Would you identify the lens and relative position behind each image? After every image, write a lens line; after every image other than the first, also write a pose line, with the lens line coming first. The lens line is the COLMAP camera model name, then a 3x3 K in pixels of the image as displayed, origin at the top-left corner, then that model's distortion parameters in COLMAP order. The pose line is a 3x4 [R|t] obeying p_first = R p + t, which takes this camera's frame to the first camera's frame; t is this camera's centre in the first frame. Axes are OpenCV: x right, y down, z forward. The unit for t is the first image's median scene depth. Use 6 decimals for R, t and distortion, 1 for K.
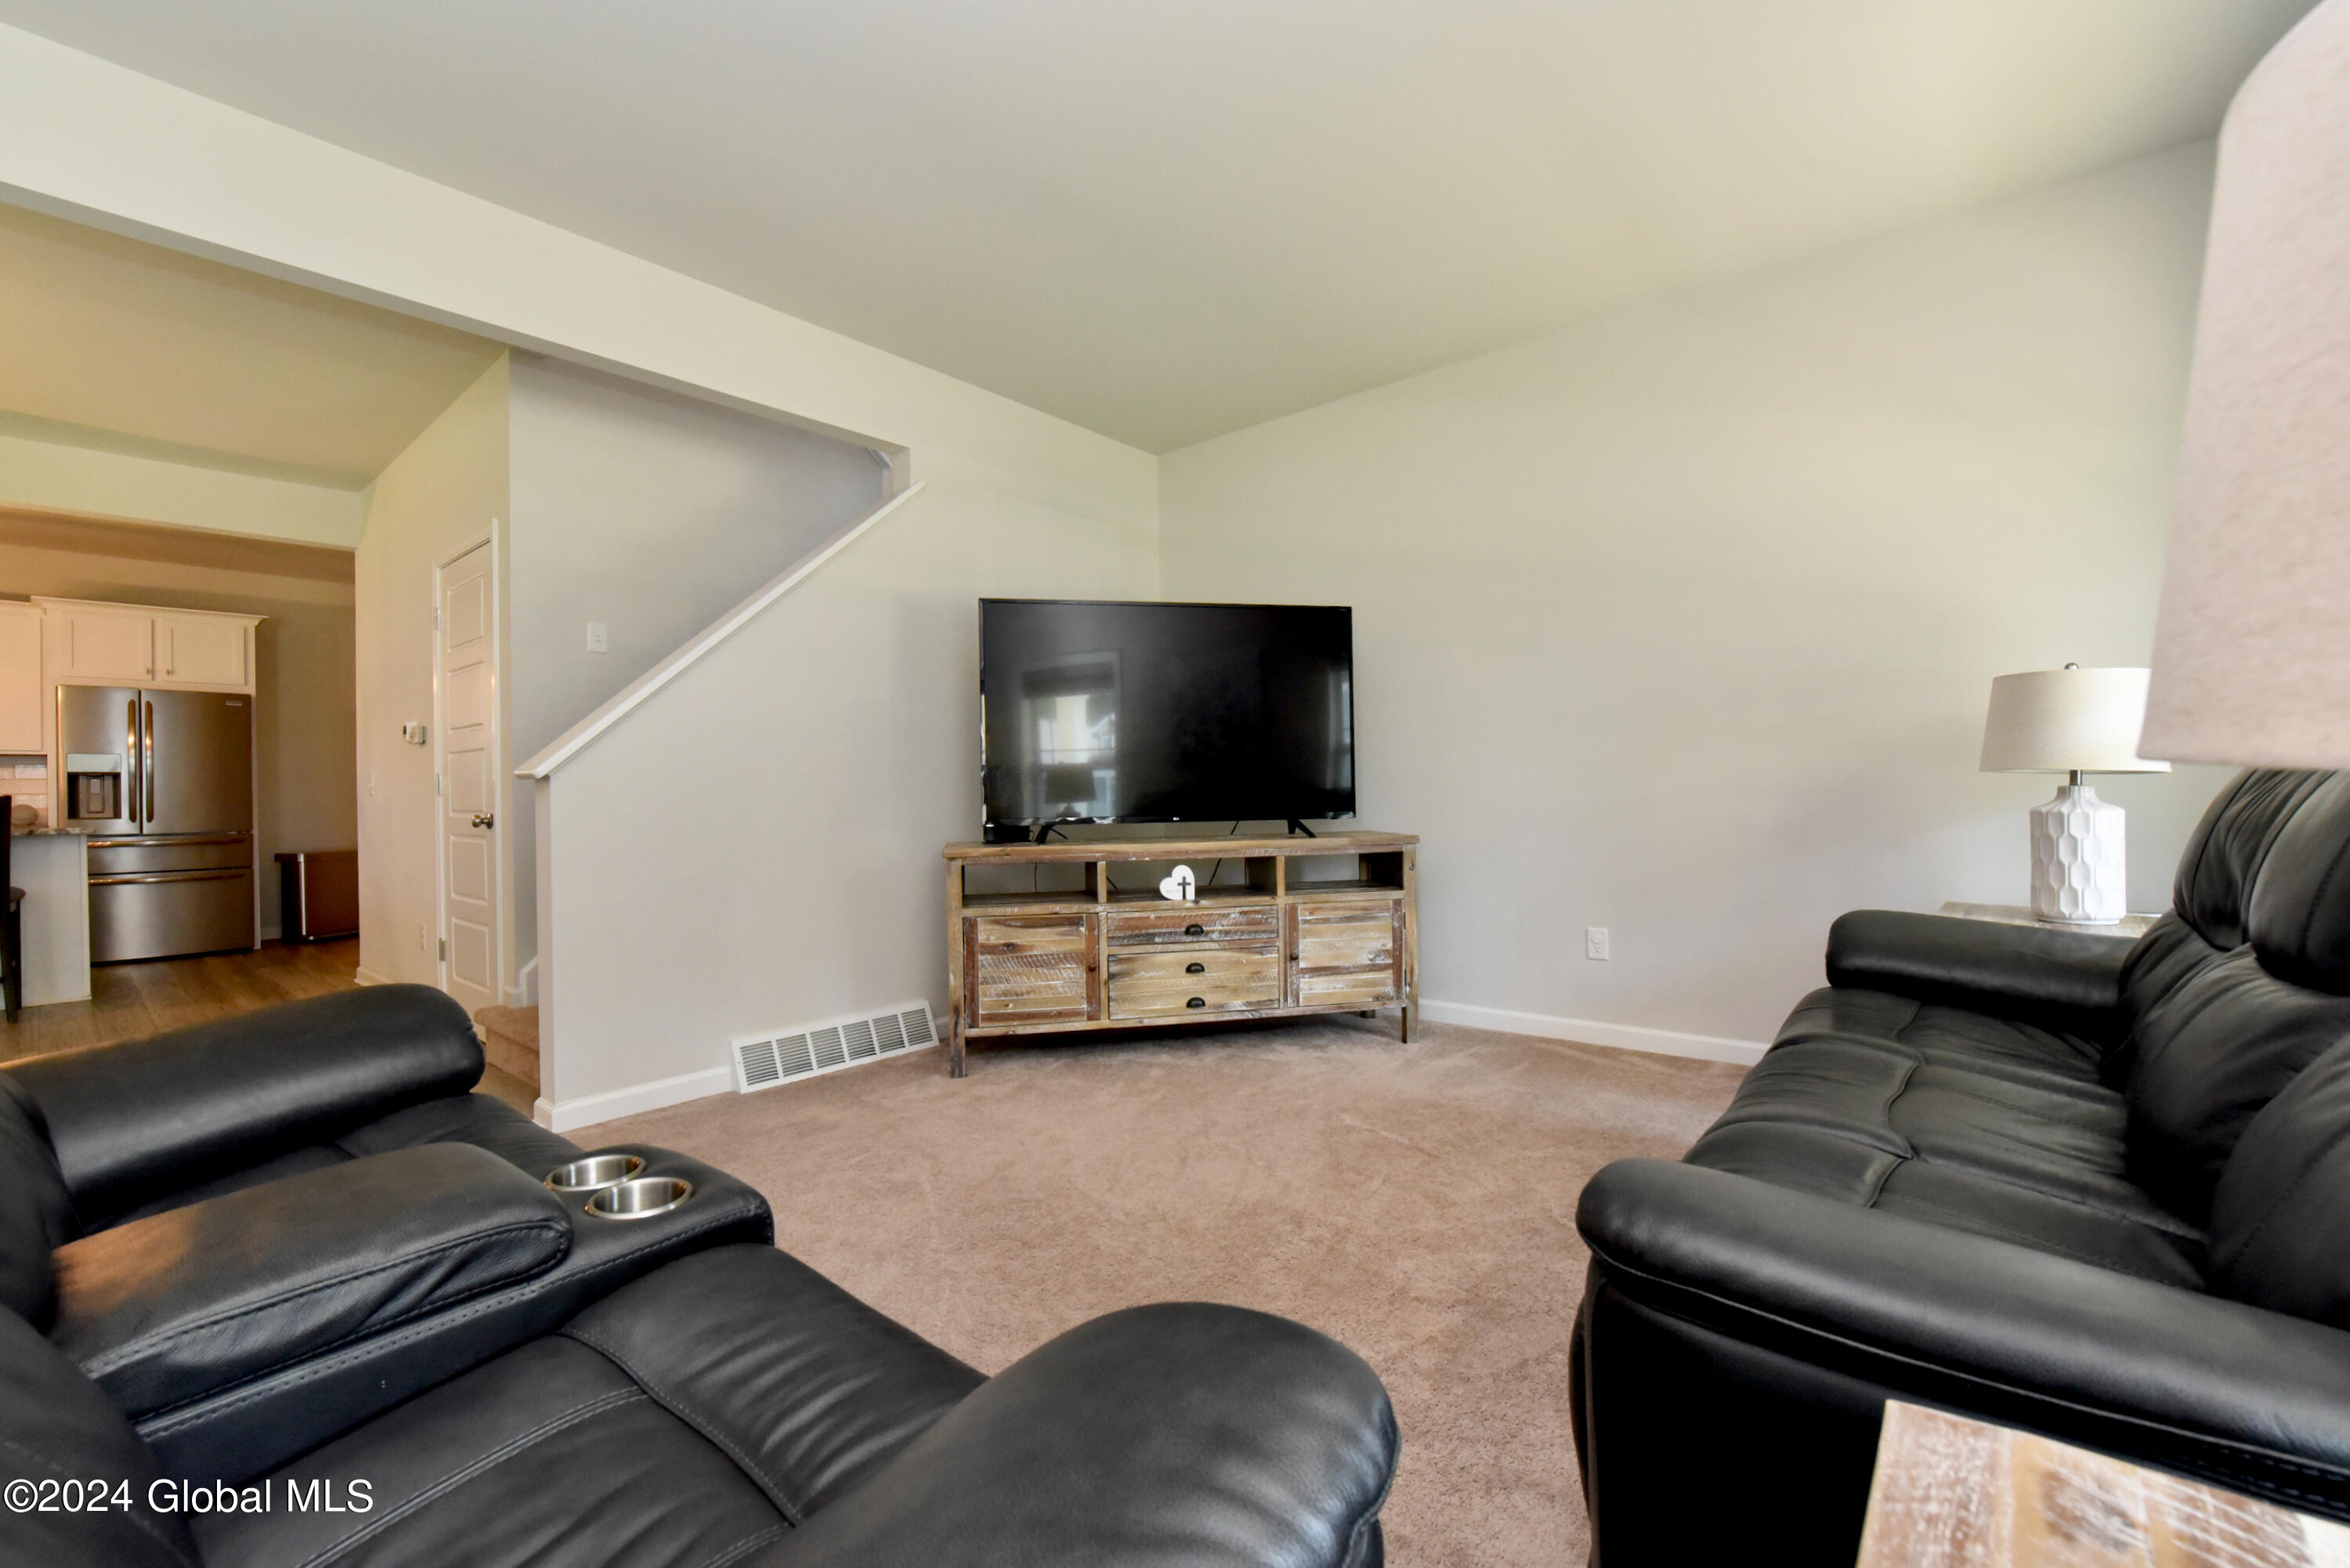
lens RADIAL K [[978.3, 0, 1183.6], [0, 978.3, 789.2], [0, 0, 1]] dist [-0.011653, -0.000327]
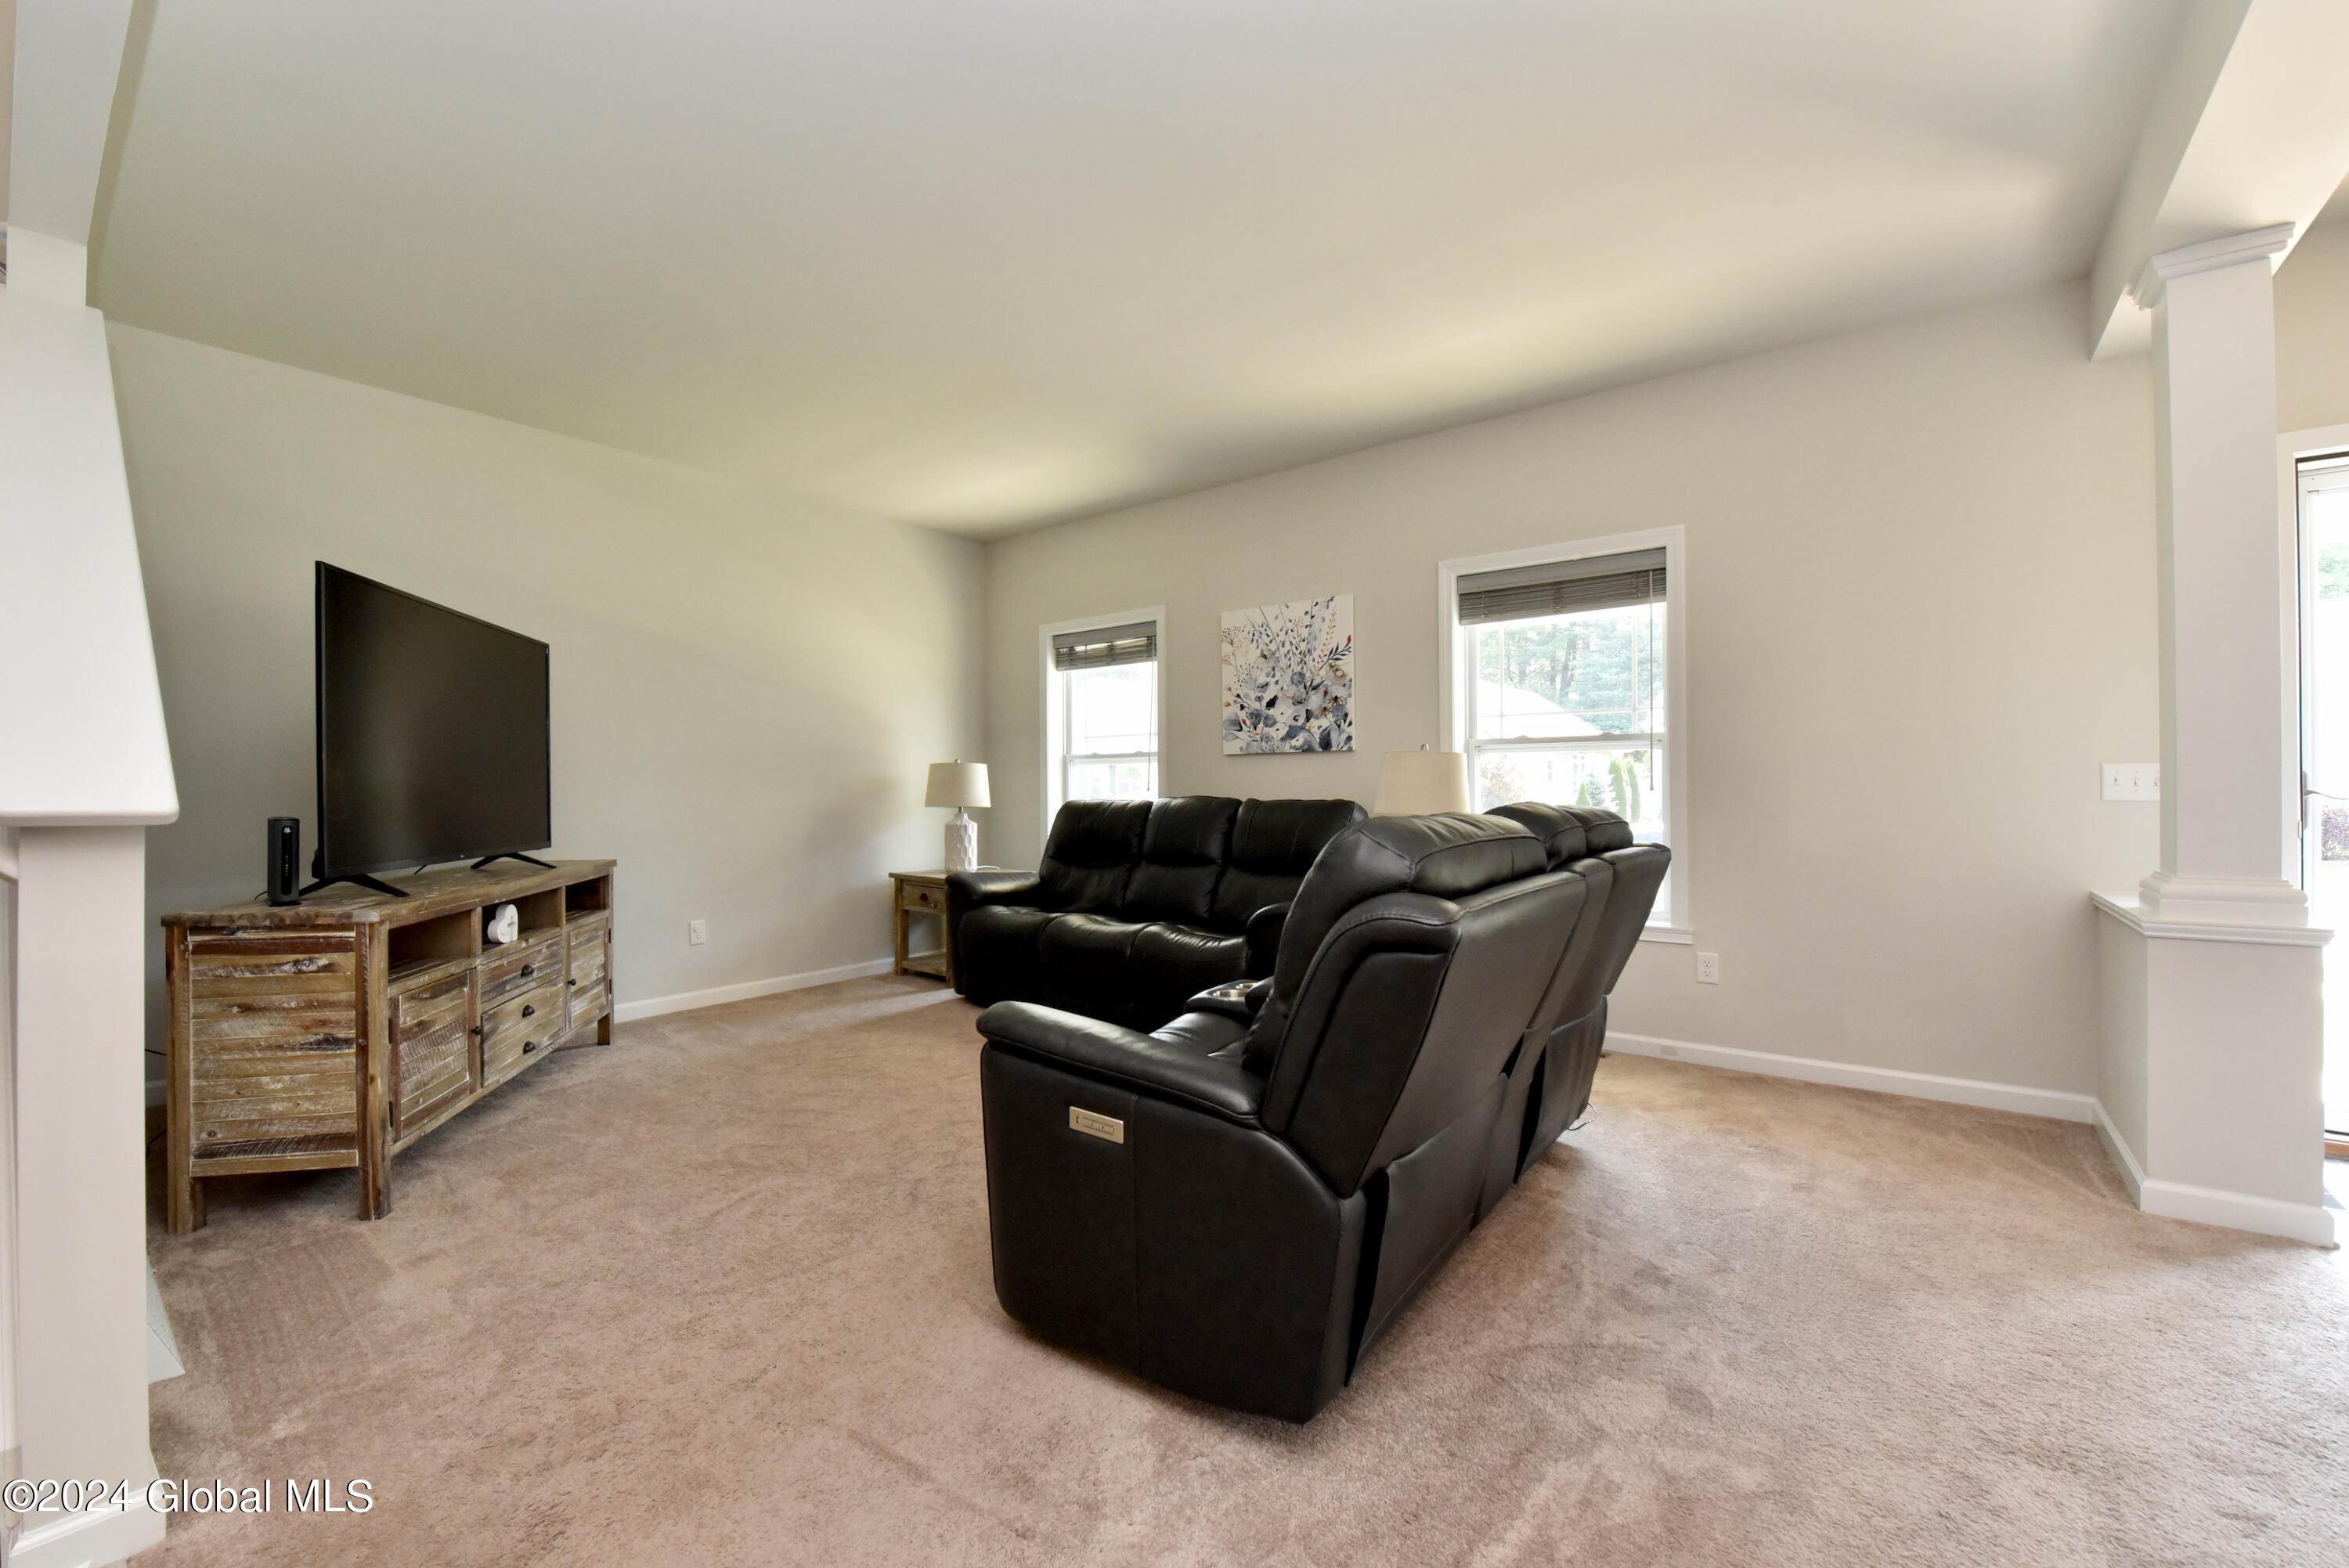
lens RADIAL K [[954.7, 0, 1166.1], [0, 954.7, 789.7], [0, 0, 1]] dist [-0.015282, -0.000596]
pose [[-0.032214, 0.016429, 0.999346, -0.855327], [0.004994, 0.999855, -0.016276, -0.012539], [-0.999469, 0.004467, -0.032291, 0.376470]]
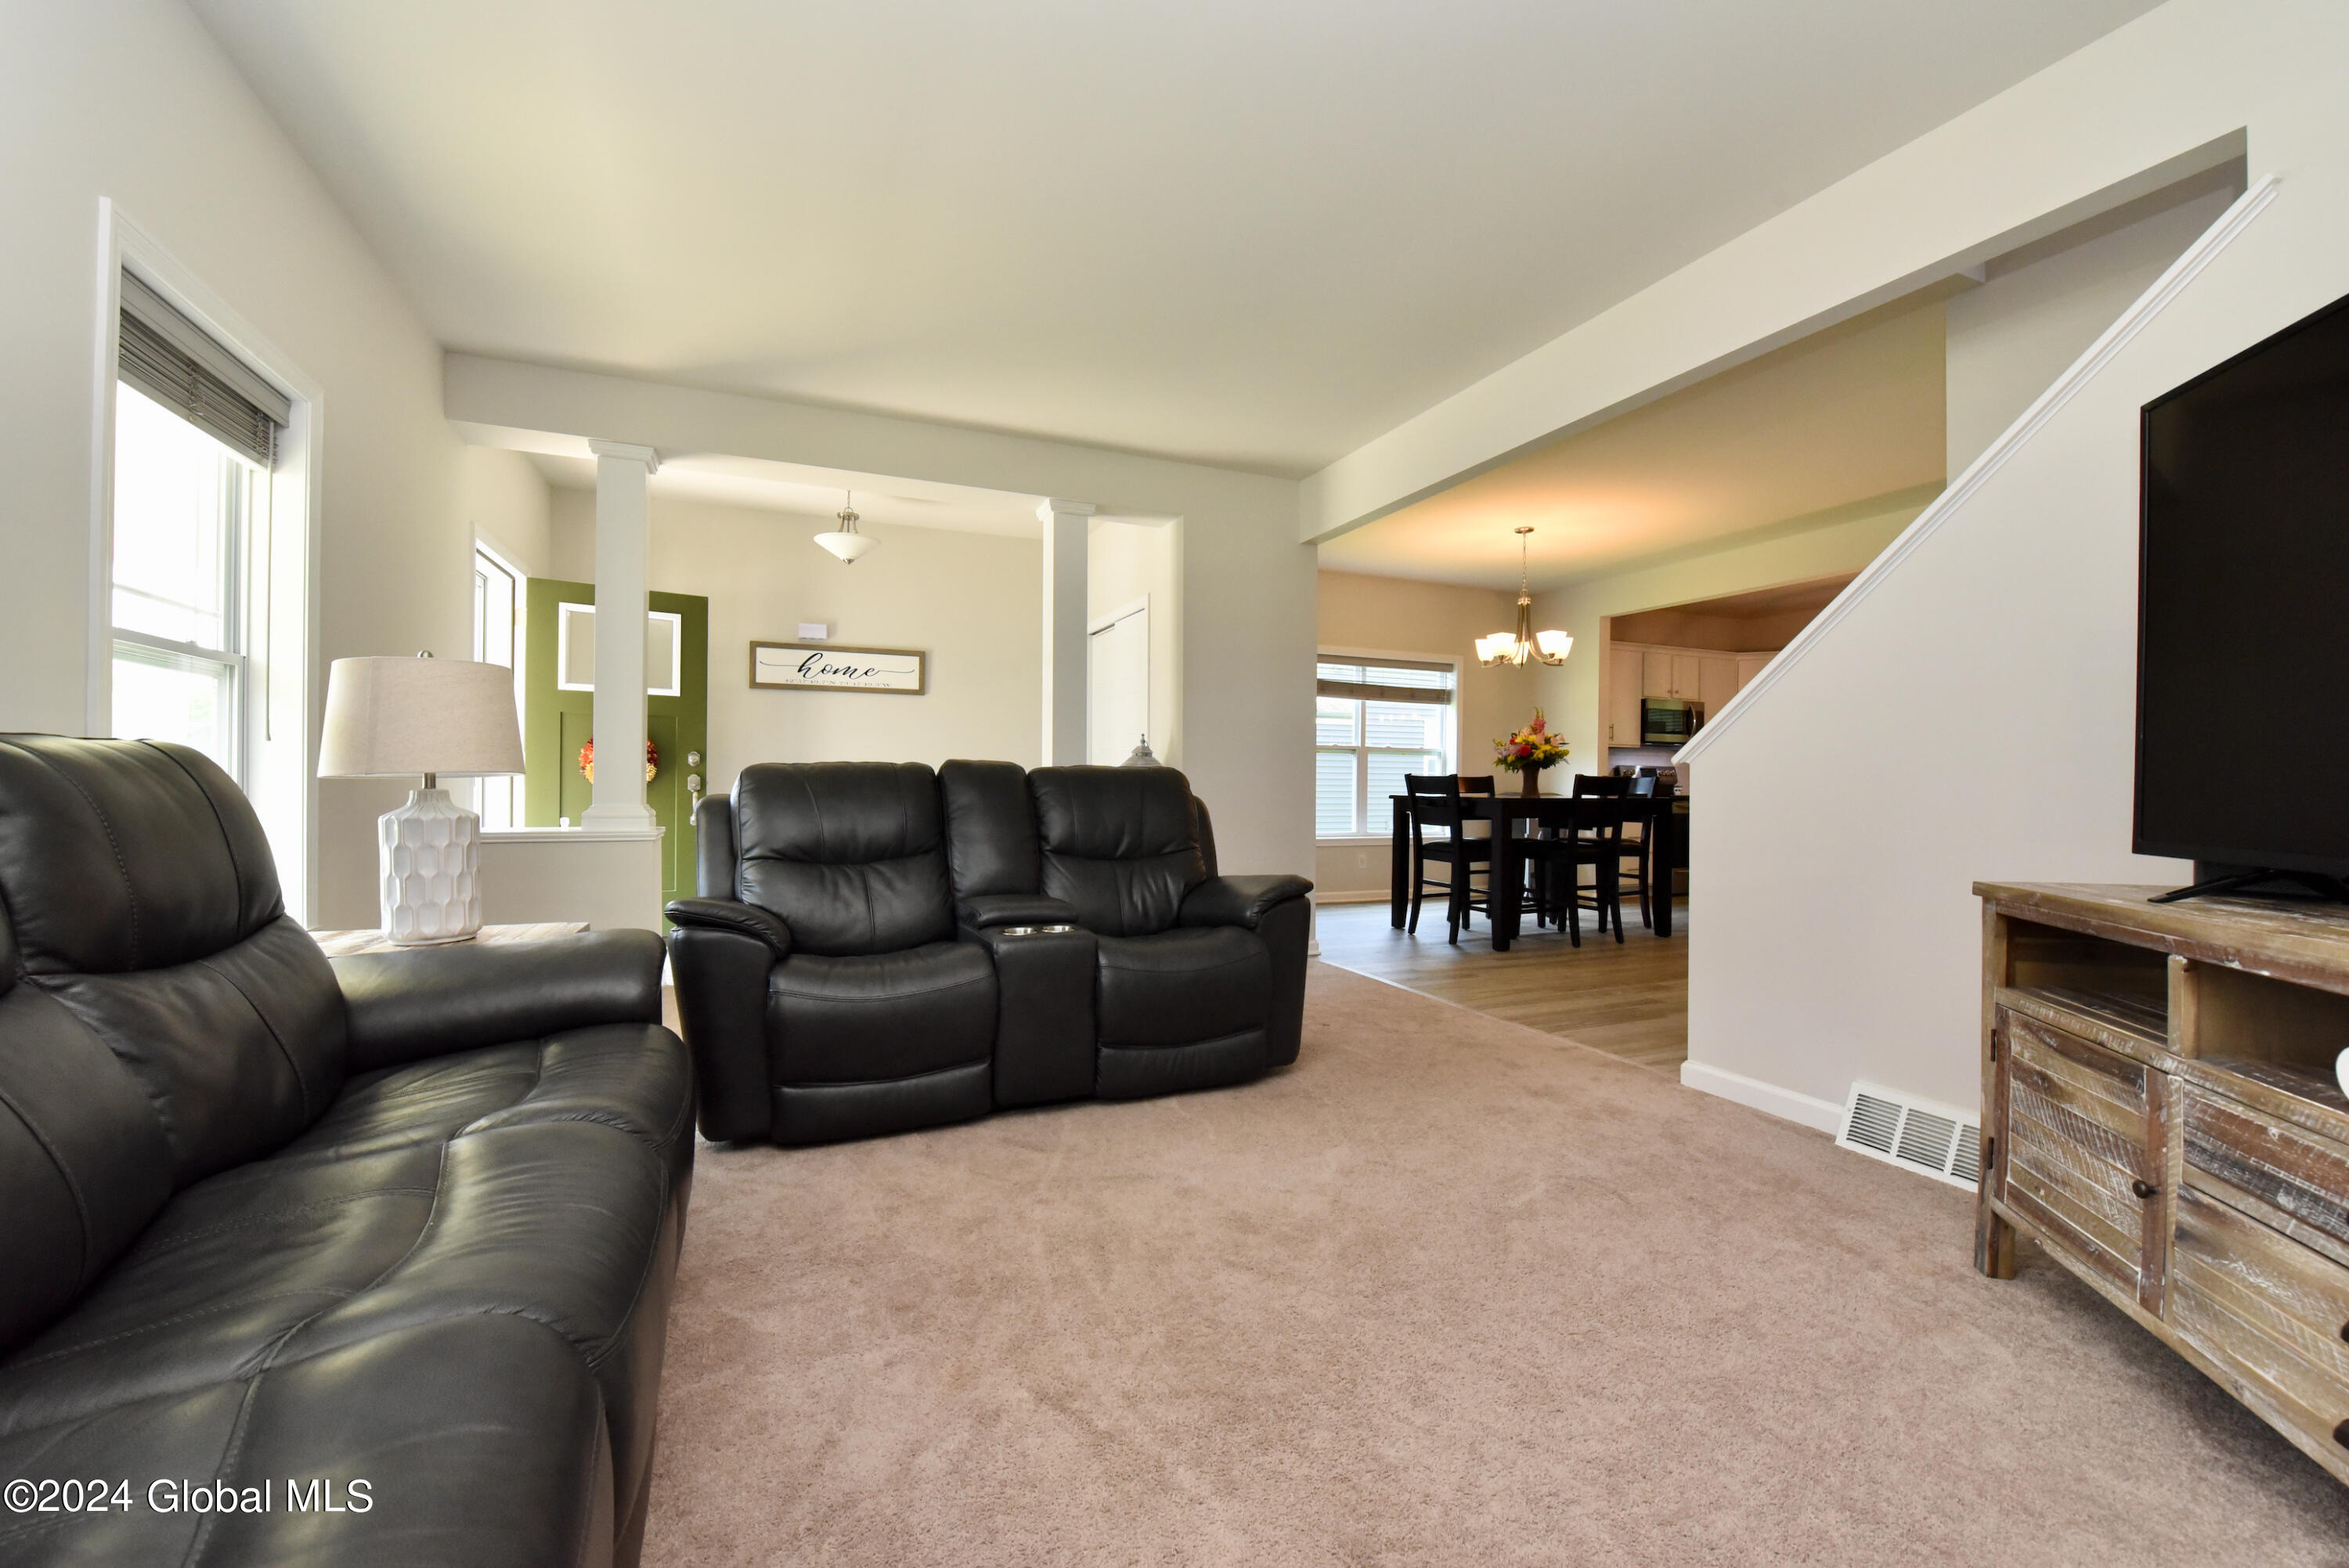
lens RADIAL K [[938.2, 0, 1165.9], [0, 938.2, 789.9], [0, 0, 1]] dist [-0.019112, -0.000470]
pose [[-0.460357, 0.021463, -0.887474, 0.420355], [0.003237, 0.999742, 0.022500, -0.006645], [0.887728, 0.007485, -0.460307, 0.718237]]
